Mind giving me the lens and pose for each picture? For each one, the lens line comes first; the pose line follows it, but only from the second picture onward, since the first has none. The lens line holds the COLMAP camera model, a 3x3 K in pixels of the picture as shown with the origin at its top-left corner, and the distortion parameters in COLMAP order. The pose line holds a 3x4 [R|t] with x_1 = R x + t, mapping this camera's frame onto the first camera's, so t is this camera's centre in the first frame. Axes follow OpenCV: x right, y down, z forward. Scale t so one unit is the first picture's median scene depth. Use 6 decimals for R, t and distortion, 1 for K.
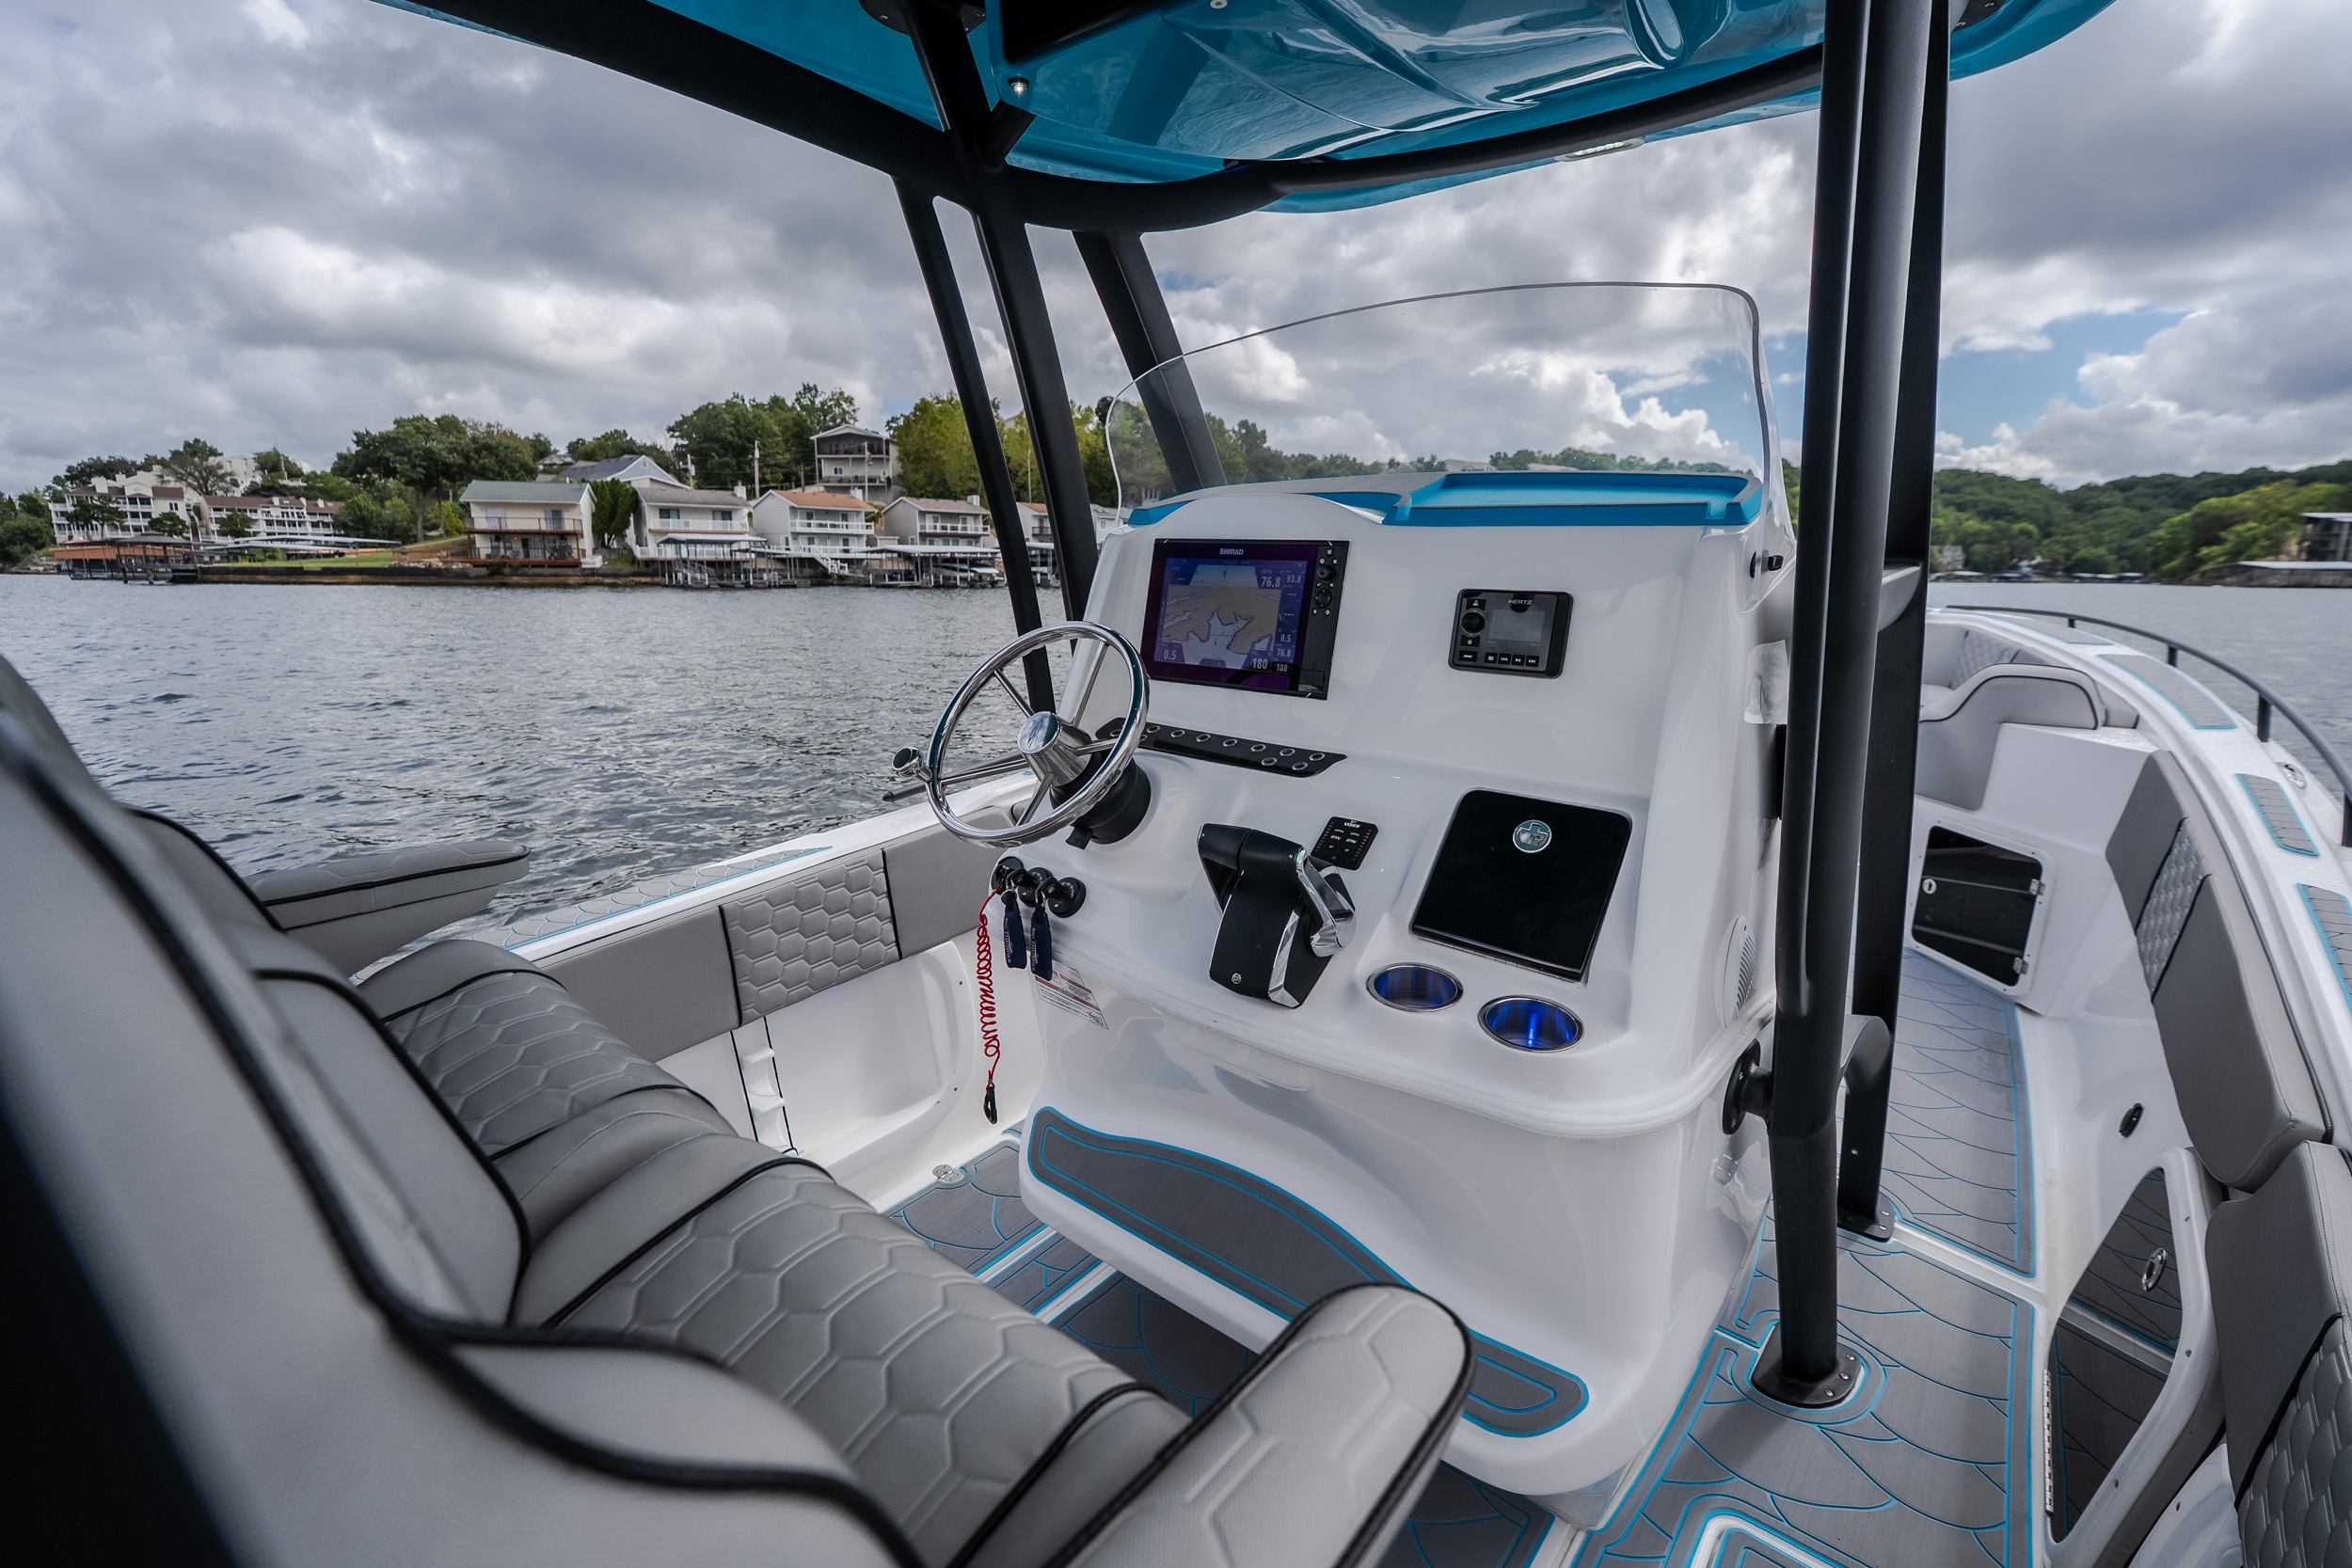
lens RADIAL K [[1059.2, 0, 1162.8], [0, 1059.2, 757.1], [0, 0, 1]] dist [-0.000618, 0.000528]
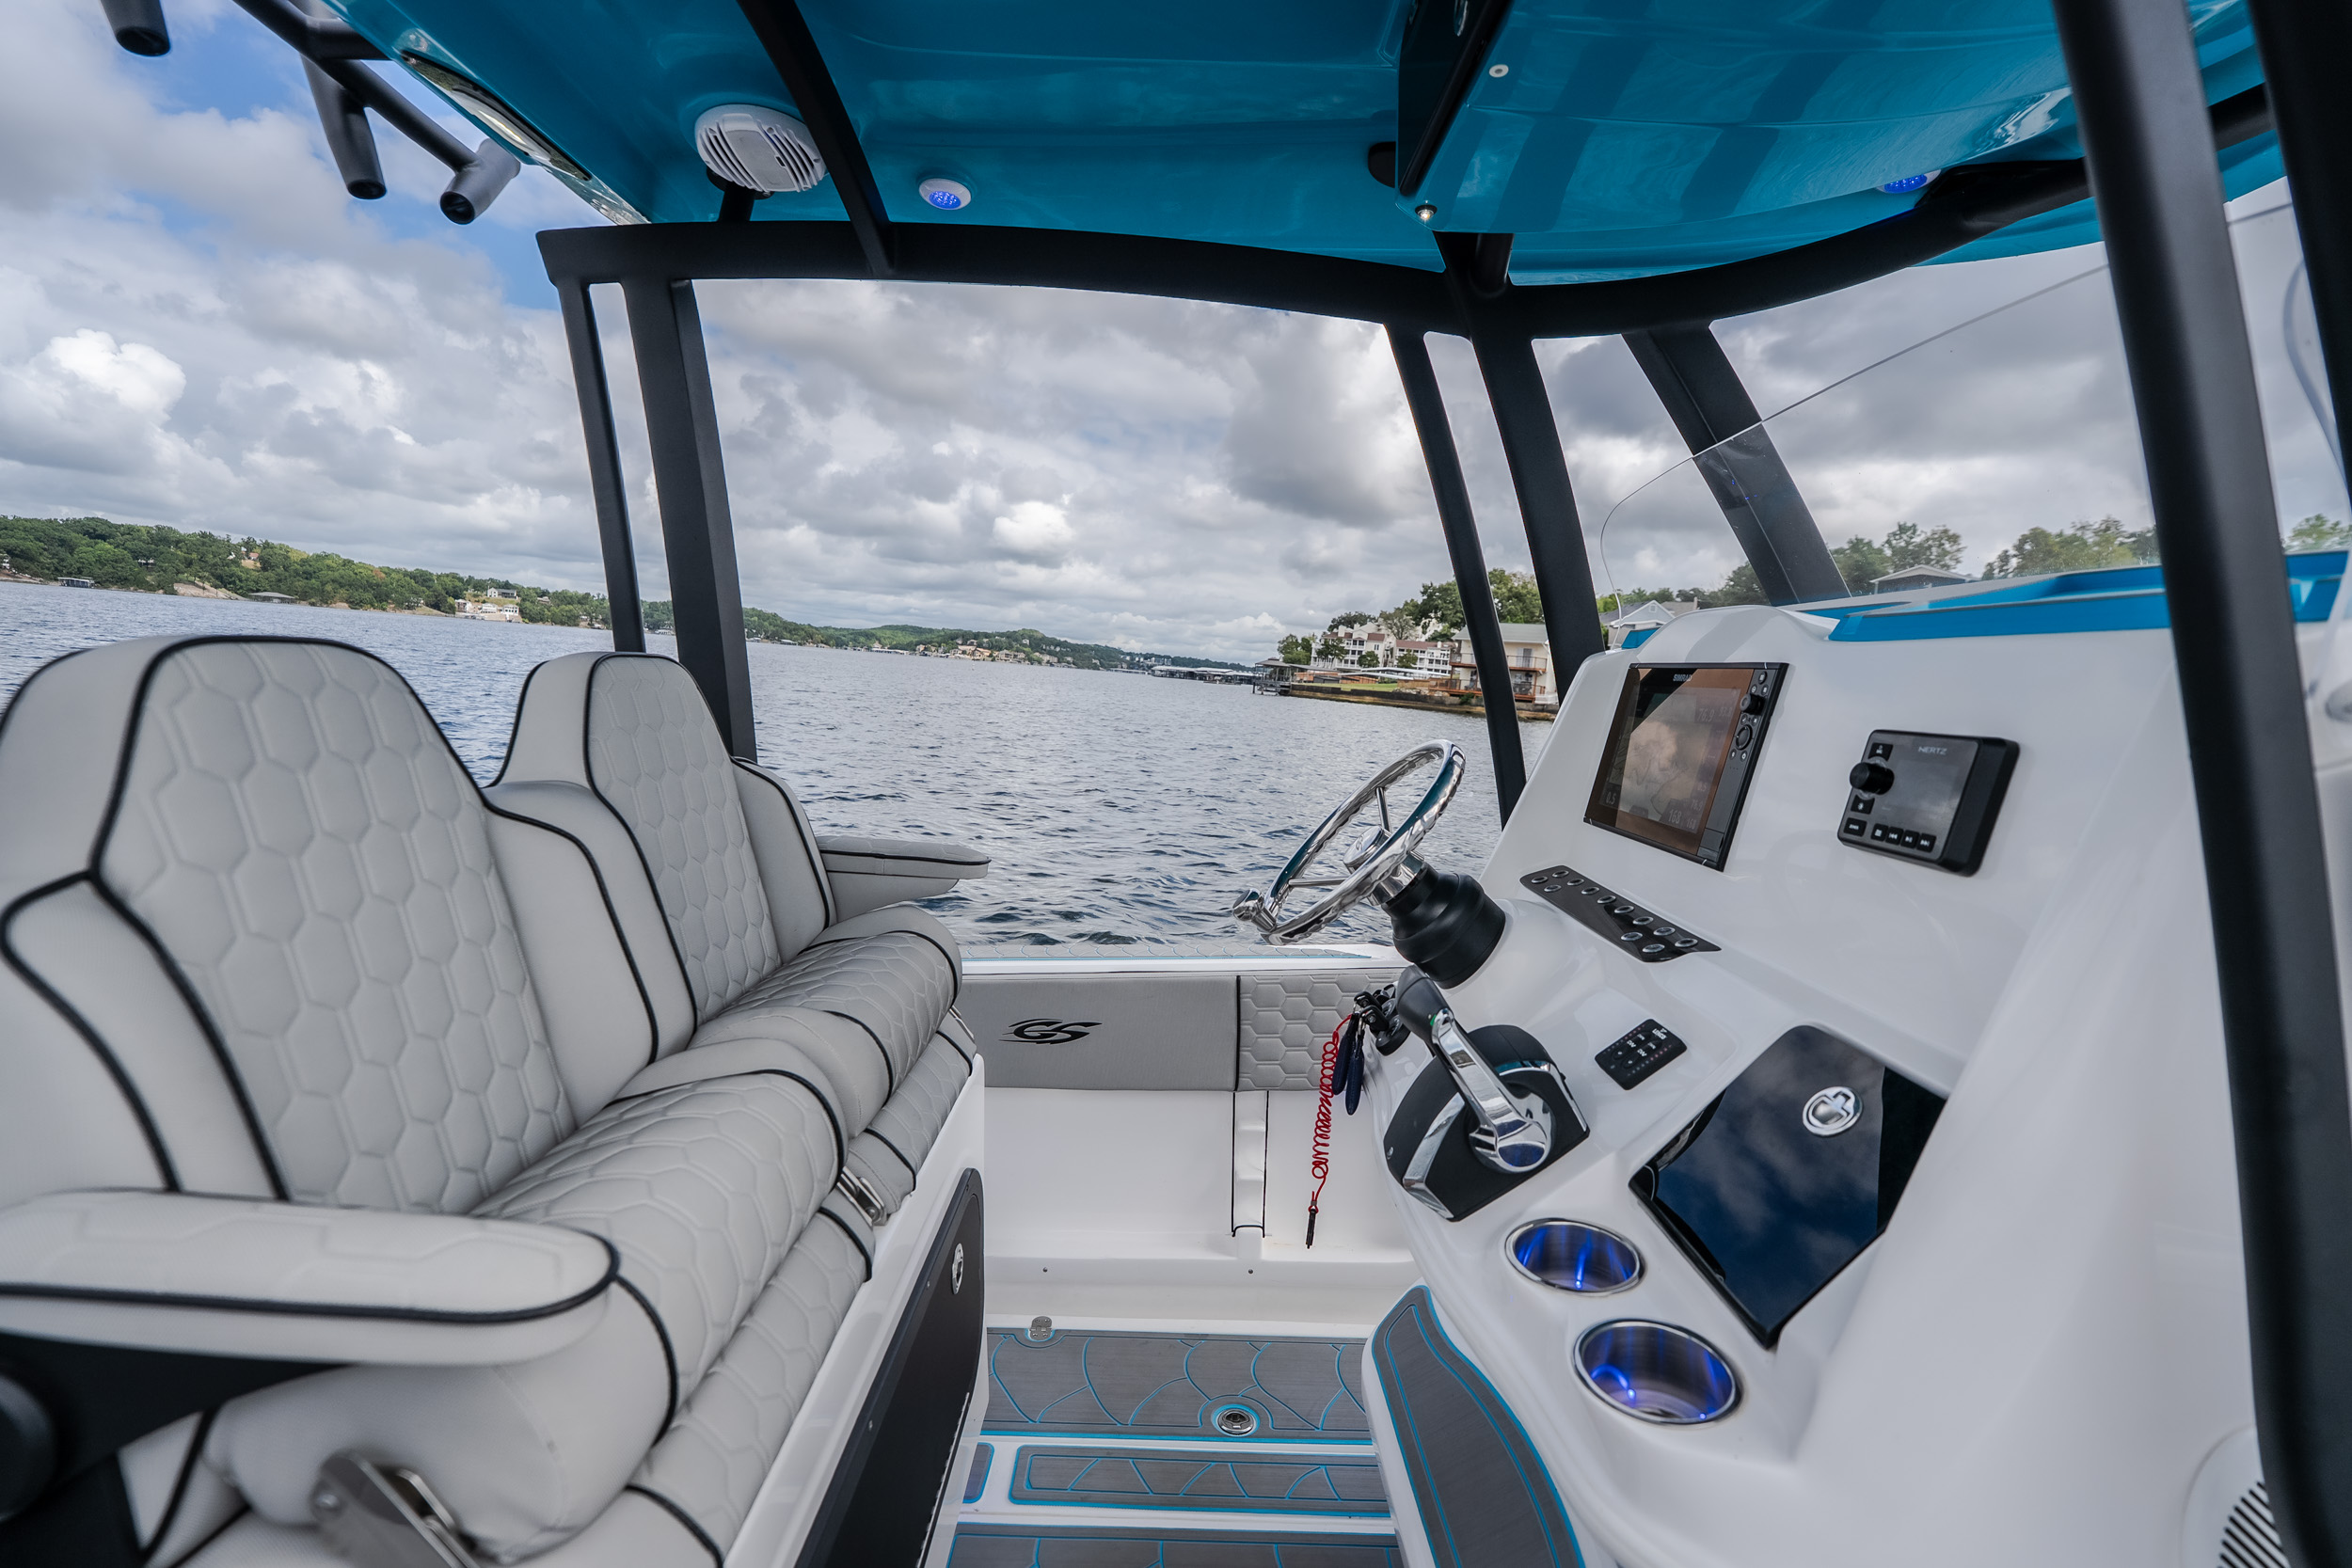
lens RADIAL K [[1089.5, 0, 1186.1], [0, 1089.5, 770.5], [0, 0, 1]] dist [-0.002660, 0.000718]
pose [[0.633607, 0.092244, -0.768137, 0.489676], [-0.194439, 0.979985, -0.042702, -0.016510], [0.748823, 0.176412, 0.638861, 0.211837]]
